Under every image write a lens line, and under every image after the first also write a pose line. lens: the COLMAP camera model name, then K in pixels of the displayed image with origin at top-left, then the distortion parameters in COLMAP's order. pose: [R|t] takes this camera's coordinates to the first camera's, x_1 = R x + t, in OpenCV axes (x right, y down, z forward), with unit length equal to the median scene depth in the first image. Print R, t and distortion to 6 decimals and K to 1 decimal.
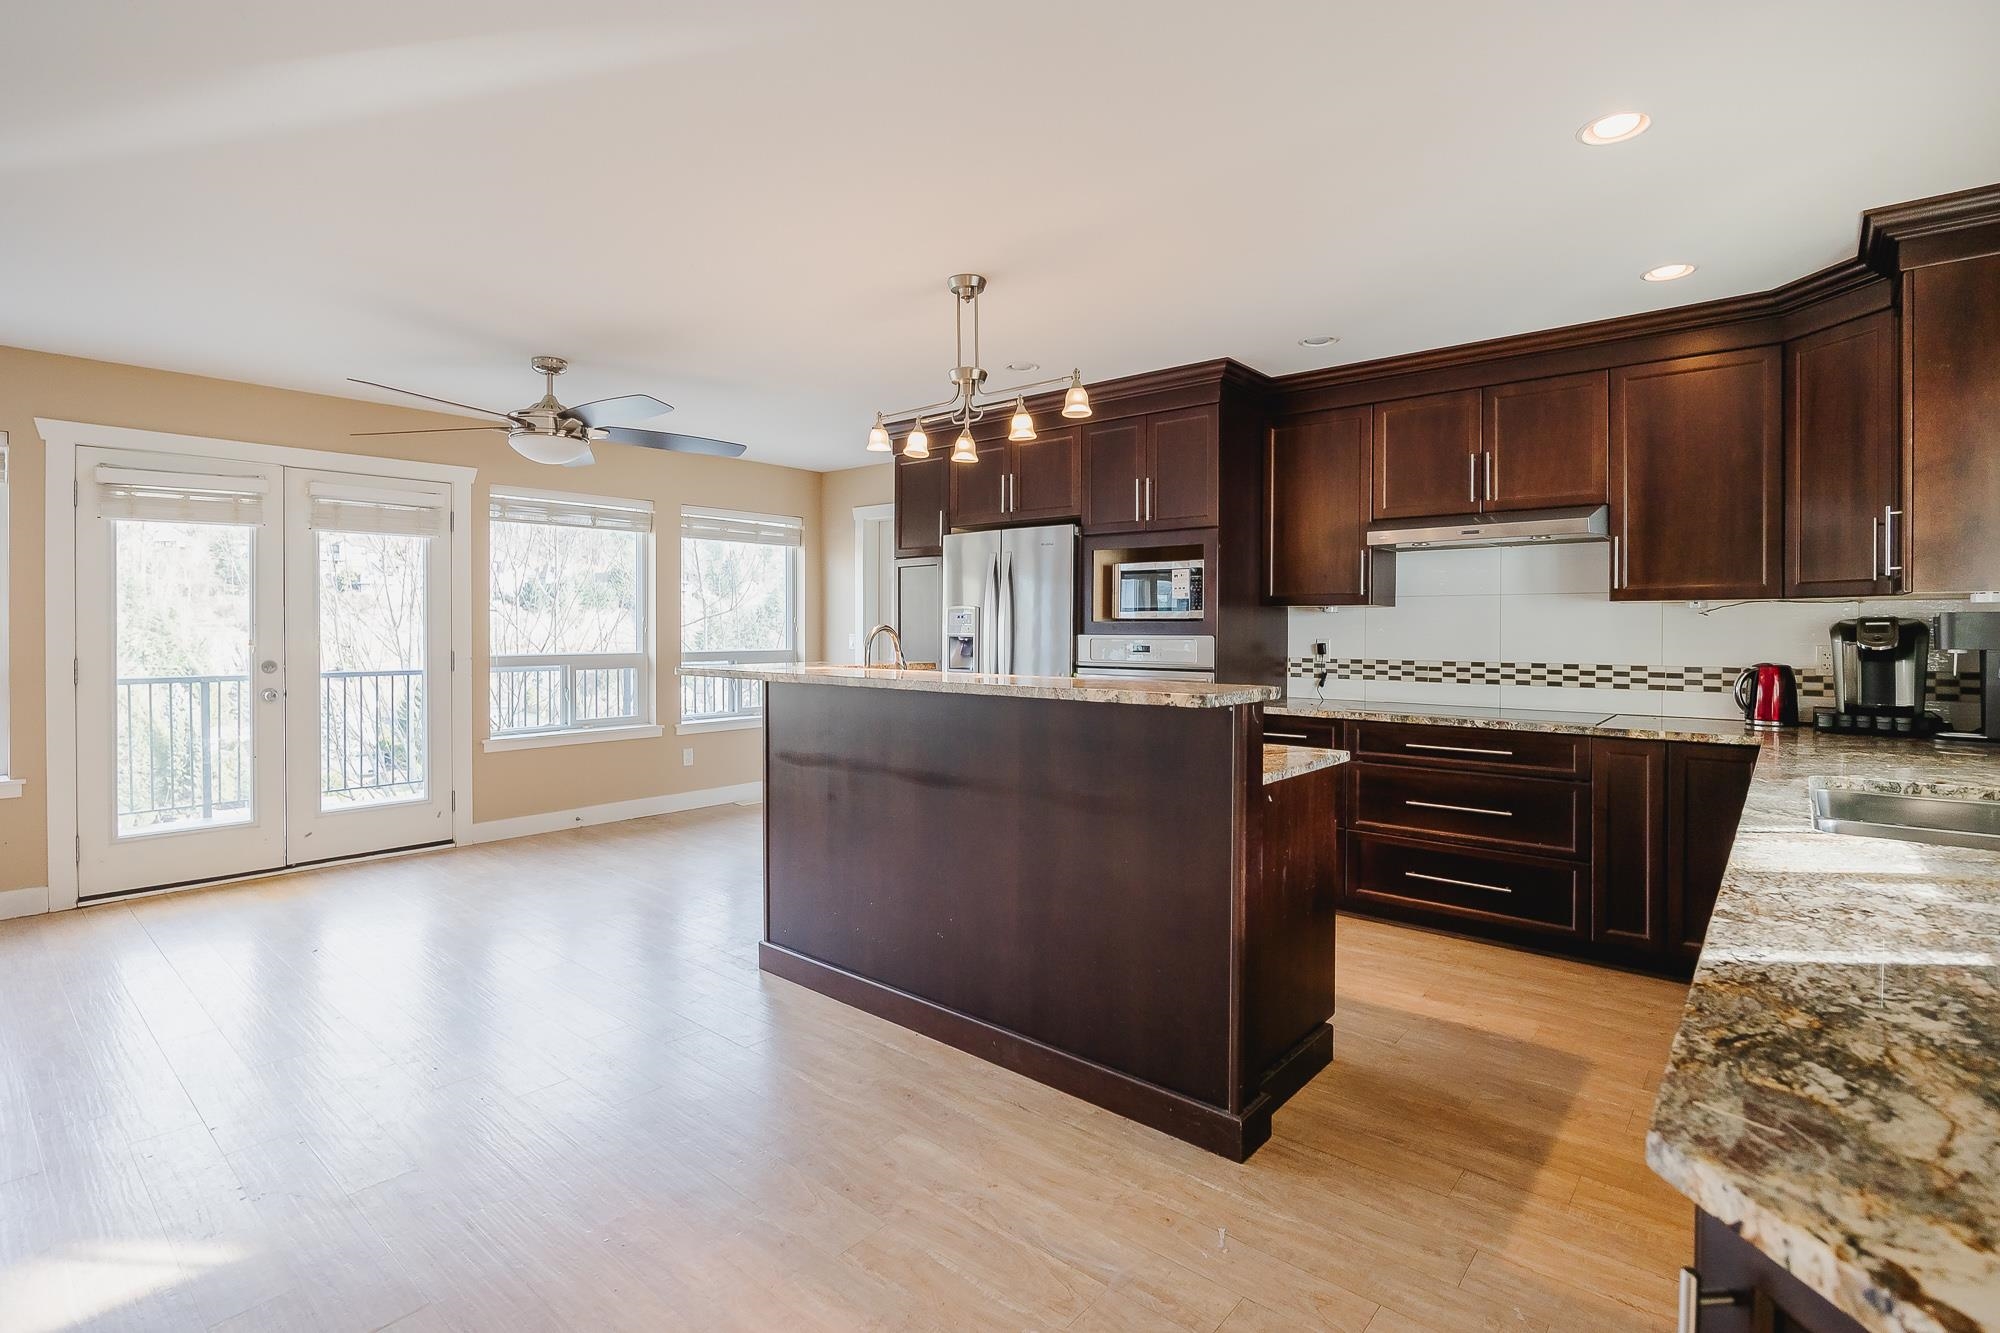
lens RADIAL K [[944.8, 0, 994.3], [0, 944.8, 632.8], [0, 0, 1]] dist [-0.017085, 0.000001]
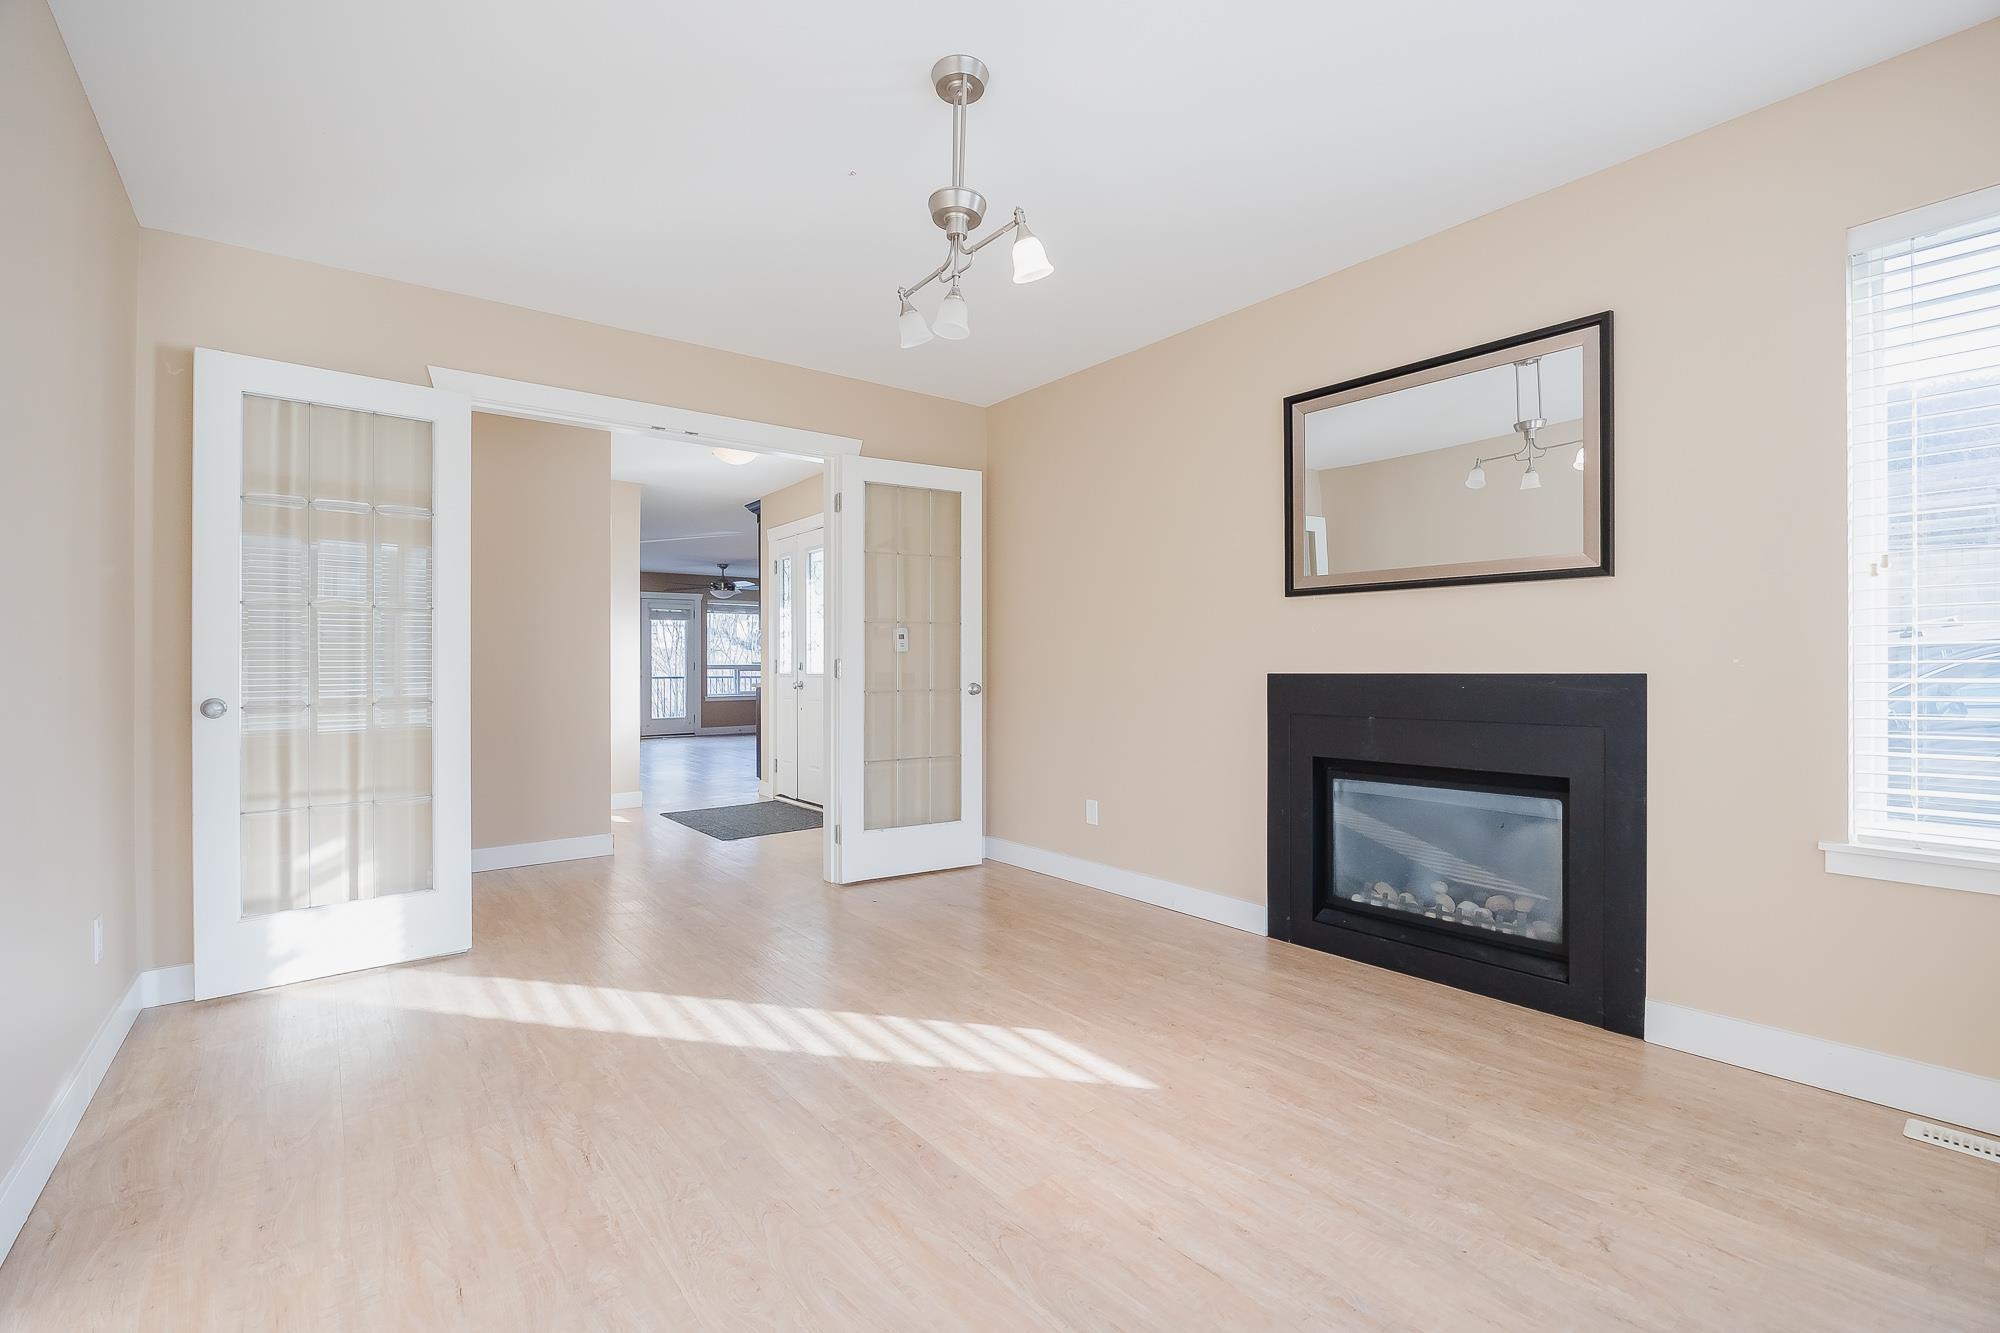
lens RADIAL K [[884.2, 0, 995.4], [0, 884.2, 653.3], [0, 0, 1]] dist [-0.017760, 0.000979]
pose [[0.980283, -0.014312, -0.197082, 0.918905], [0.010437, 0.999732, -0.020686, 0.065912], [0.197325, 0.018221, 0.980169, -1.569372]]
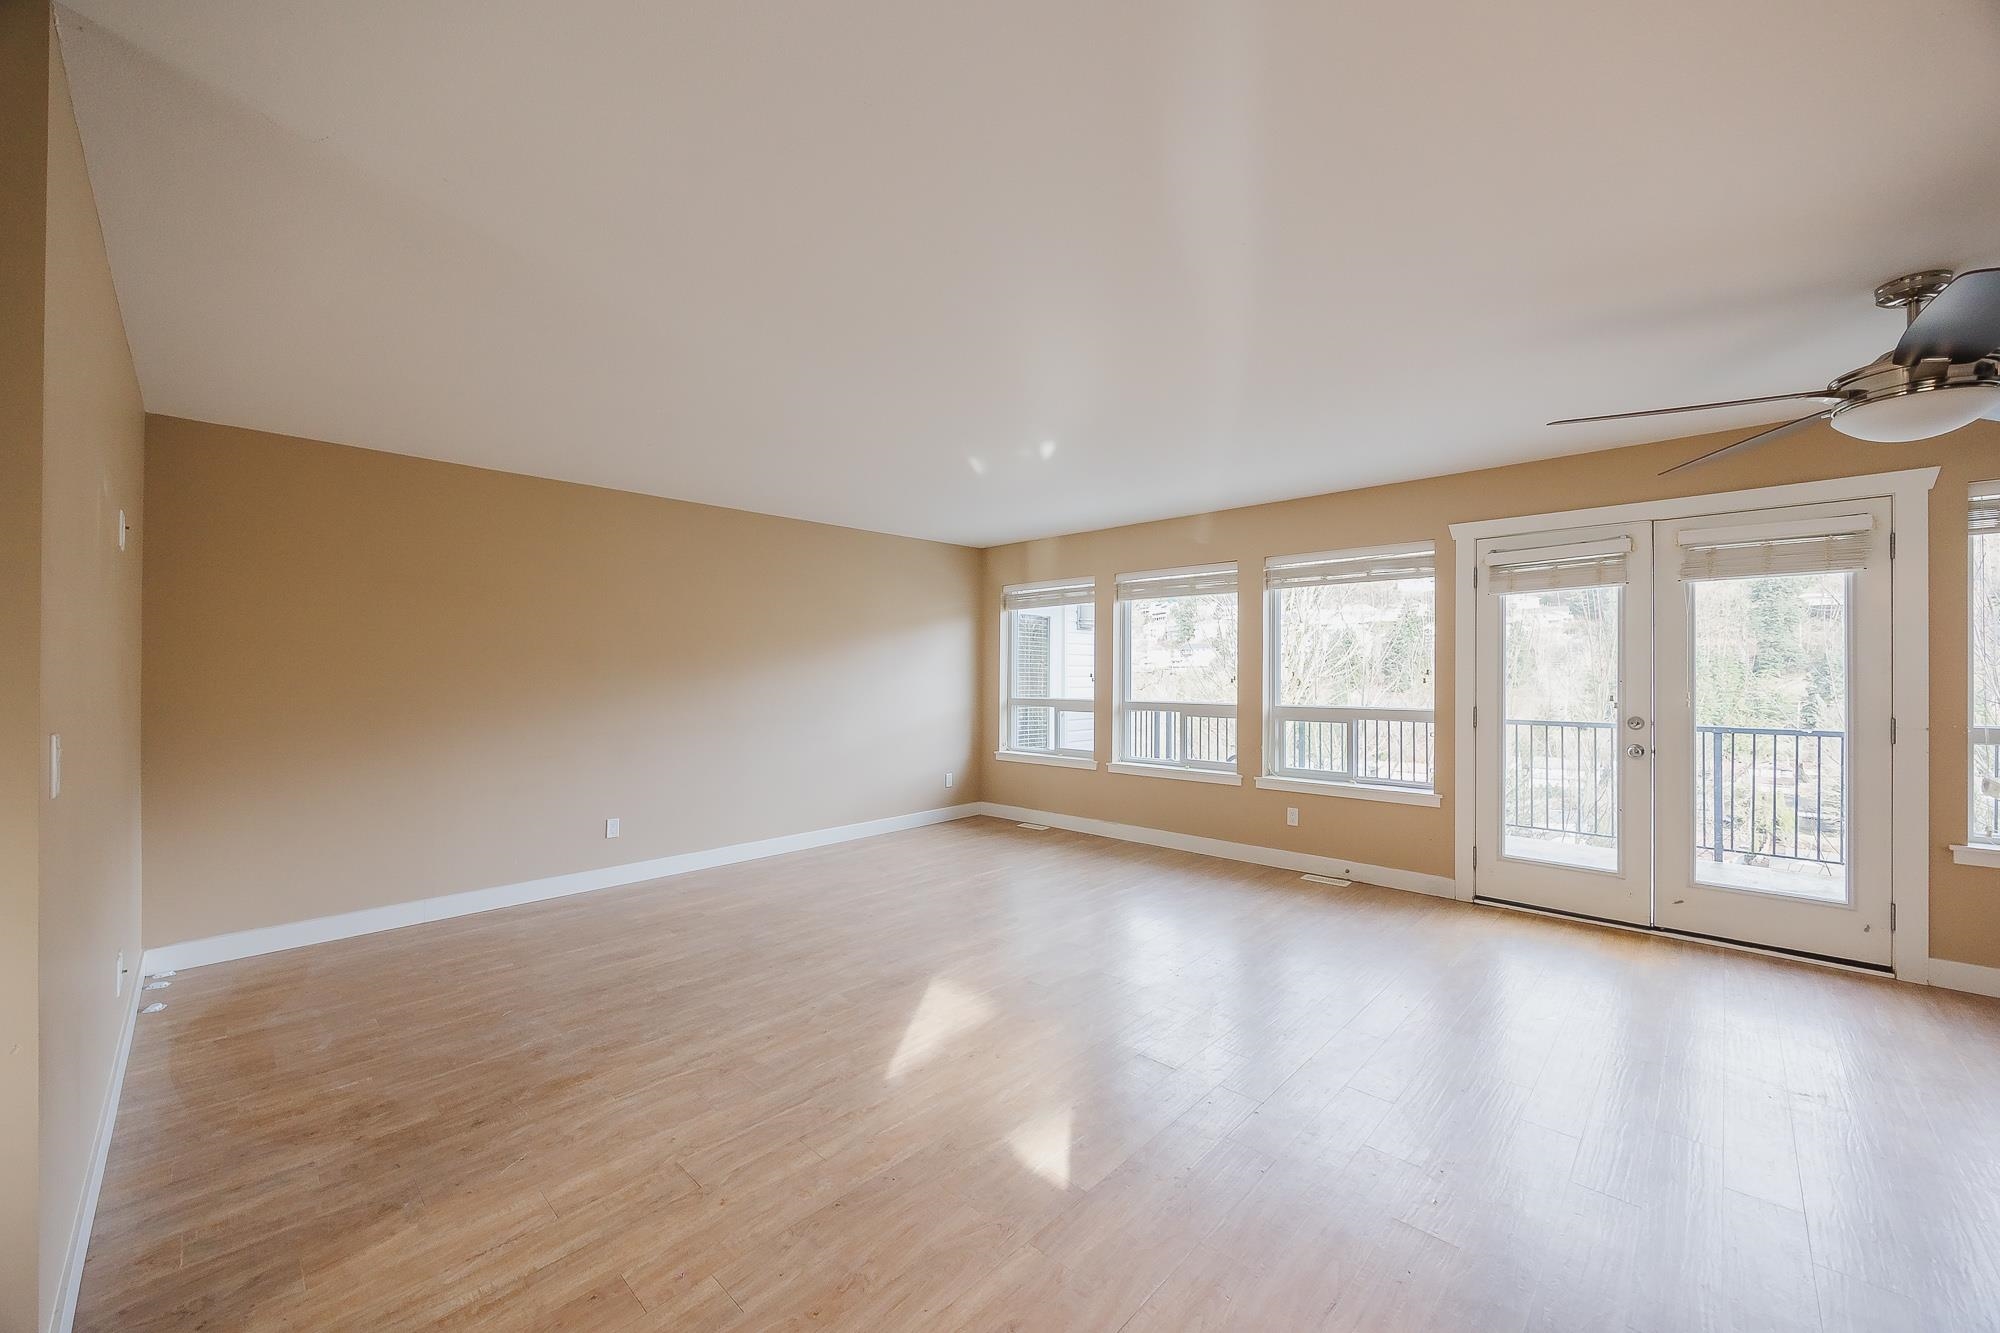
lens RADIAL K [[765.5, 0, 1015.5], [0, 765.5, 672.7], [0, 0, 1]] dist [-0.006838, 0.000112]
pose [[-0.044871, -0.002441, -0.998990, 0.075671], [-0.006956, 0.999974, -0.002131, -0.012100], [0.998969, 0.006854, -0.044887, 0.386324]]
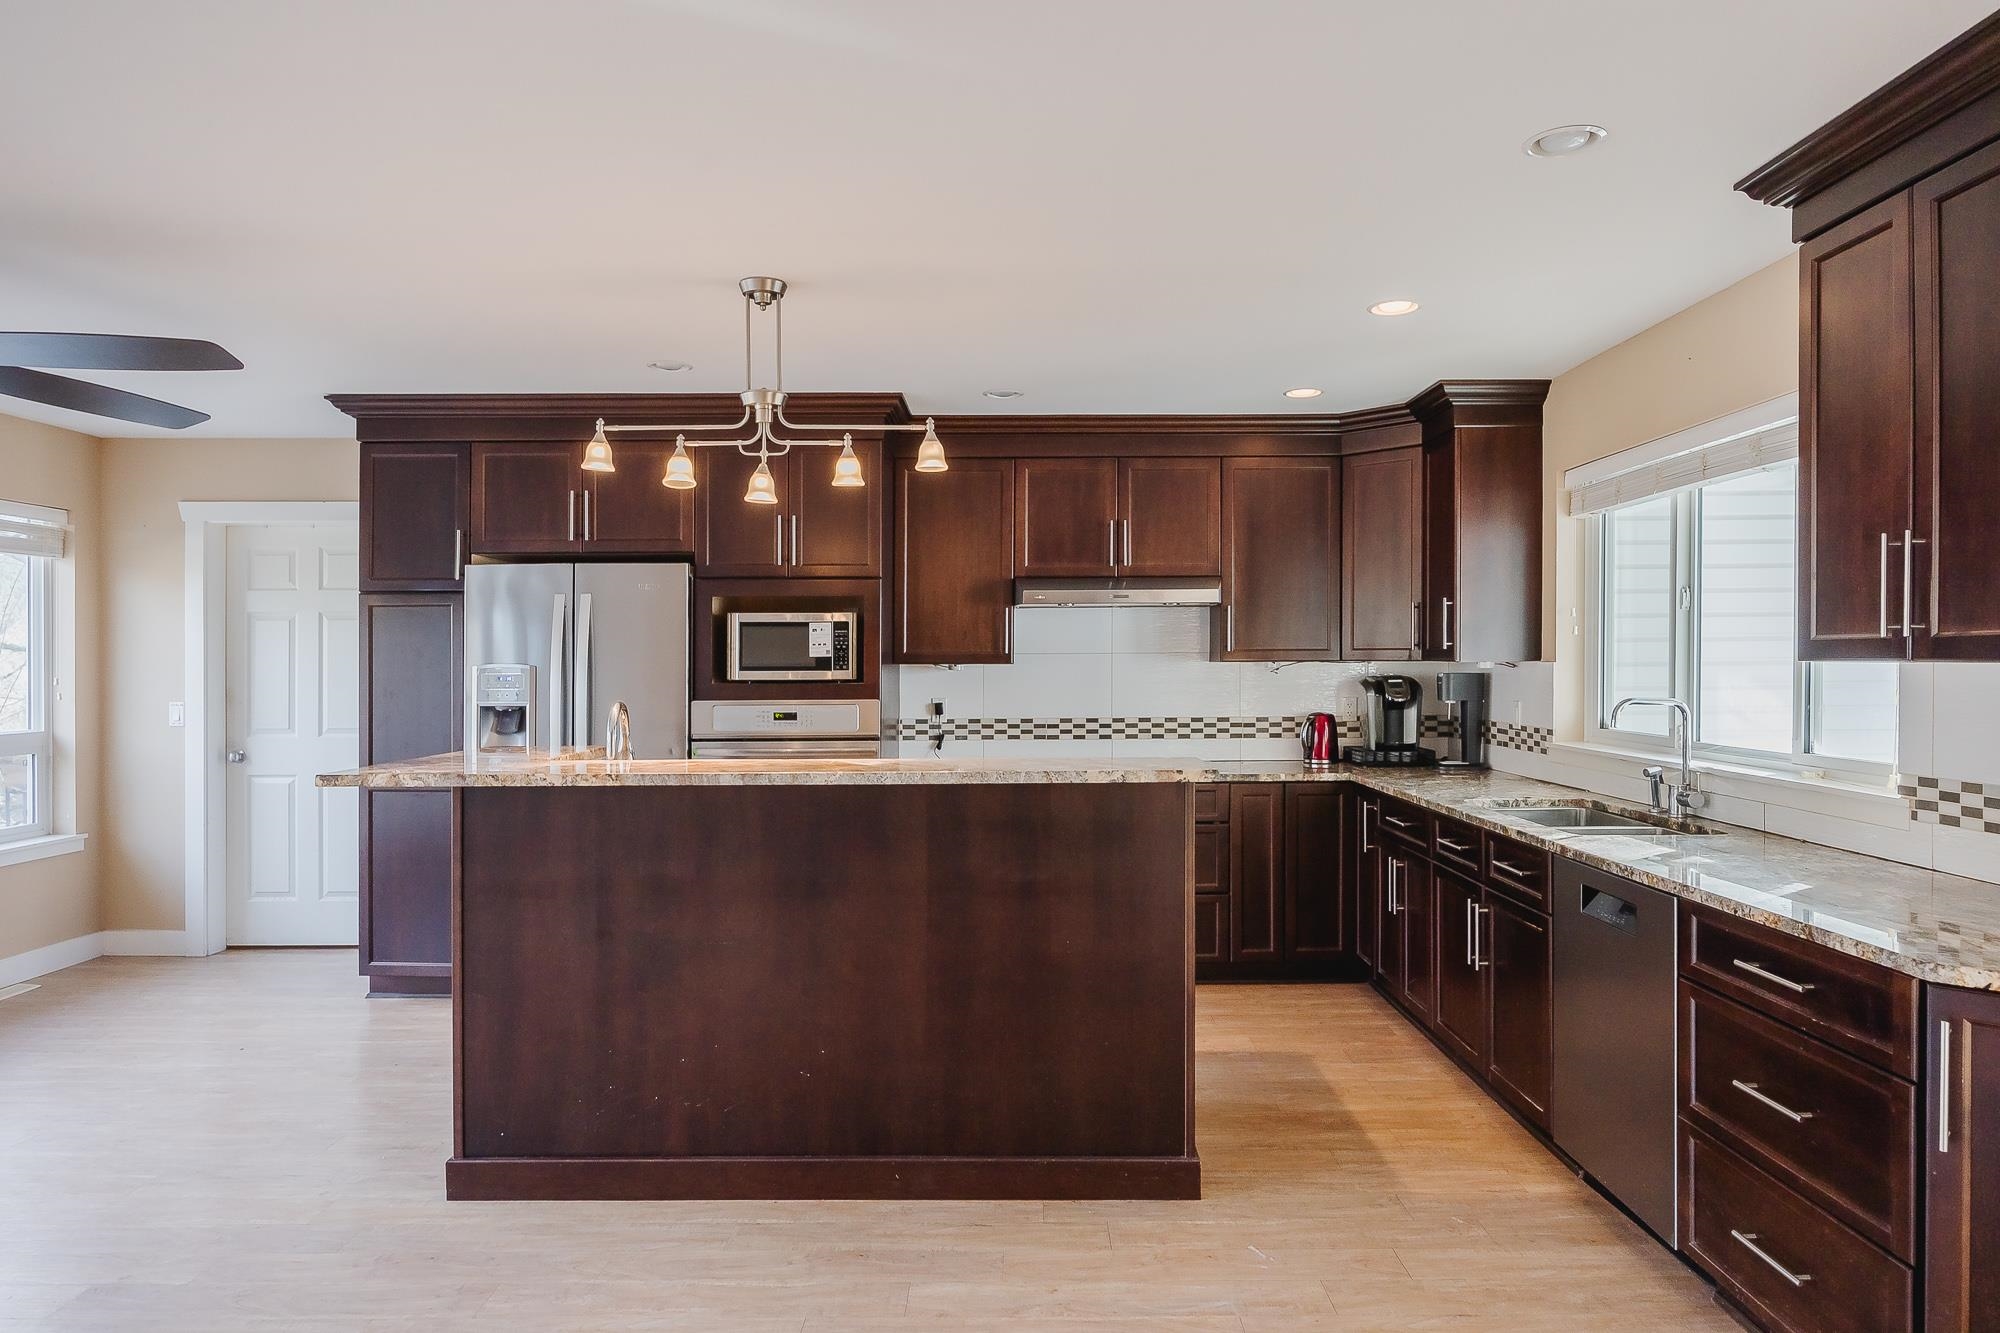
lens RADIAL K [[1222.4, 0, 1021.5], [0, 1222.4, 663.8], [0, 0, 1]] dist [-0.009697, -0.000206]
pose [[0.756541, -0.007430, 0.653904, -0.406011], [0.010448, 0.999945, -0.000726, -0.027229], [-0.653863, 0.007381, 0.756577, 0.032295]]
